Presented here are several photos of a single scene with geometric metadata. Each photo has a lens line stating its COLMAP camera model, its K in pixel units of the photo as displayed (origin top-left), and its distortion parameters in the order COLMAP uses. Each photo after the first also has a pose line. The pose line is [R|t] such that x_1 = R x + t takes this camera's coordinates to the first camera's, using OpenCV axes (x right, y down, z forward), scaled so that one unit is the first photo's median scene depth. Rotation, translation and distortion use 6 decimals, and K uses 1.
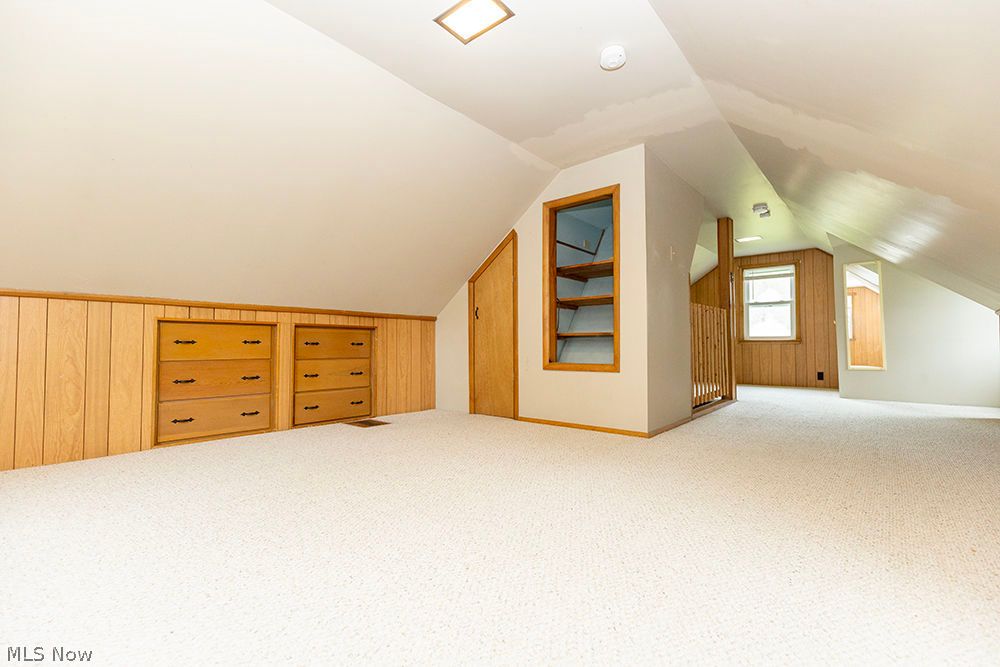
lens RADIAL K [[442.1, 0, 500.0], [0, 442.1, 333.5], [0, 0, 1]] dist [0.021895, 0.000057]
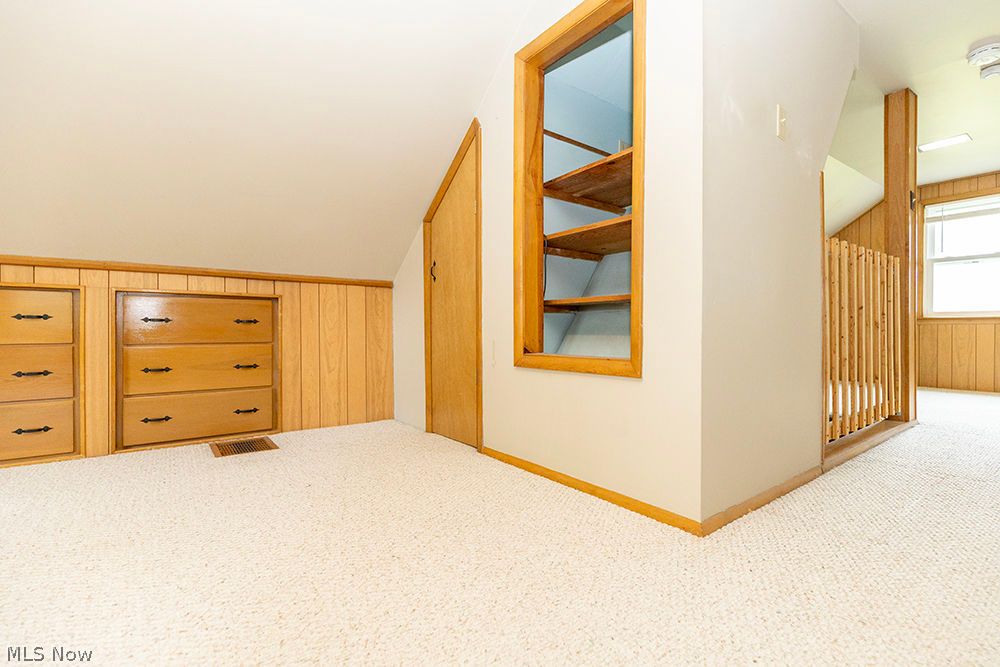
lens RADIAL K [[457.0, 0, 502.5], [0, 457.0, 332.8], [0, 0, 1]] dist [0.006229, 0.000000]
pose [[0.976048, 0.001334, -0.217552, 0.177422], [0.006384, 0.999375, 0.034770, 0.017754], [0.217462, -0.035327, 0.975429, 0.389982]]
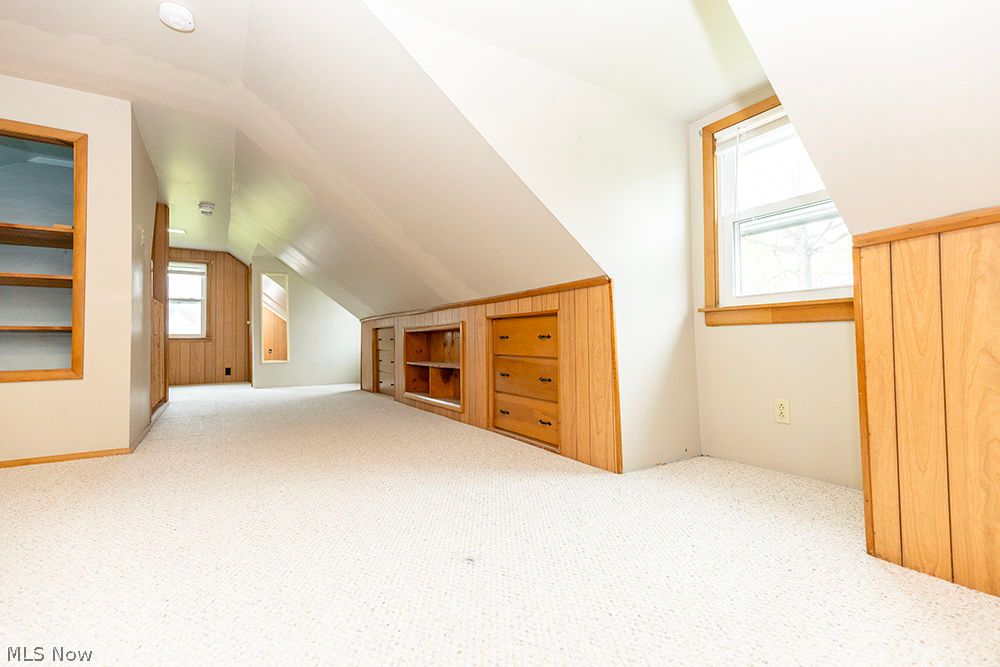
lens RADIAL K [[457.0, 0, 502.5], [0, 457.0, 332.8], [0, 0, 1]] dist [0.006229, 0.000000]
pose [[0.309198, 0.016522, 0.950854, -0.201888], [-0.018475, 0.999765, -0.011364, 0.002897], [-0.950818, -0.014054, 0.309431, 0.046643]]
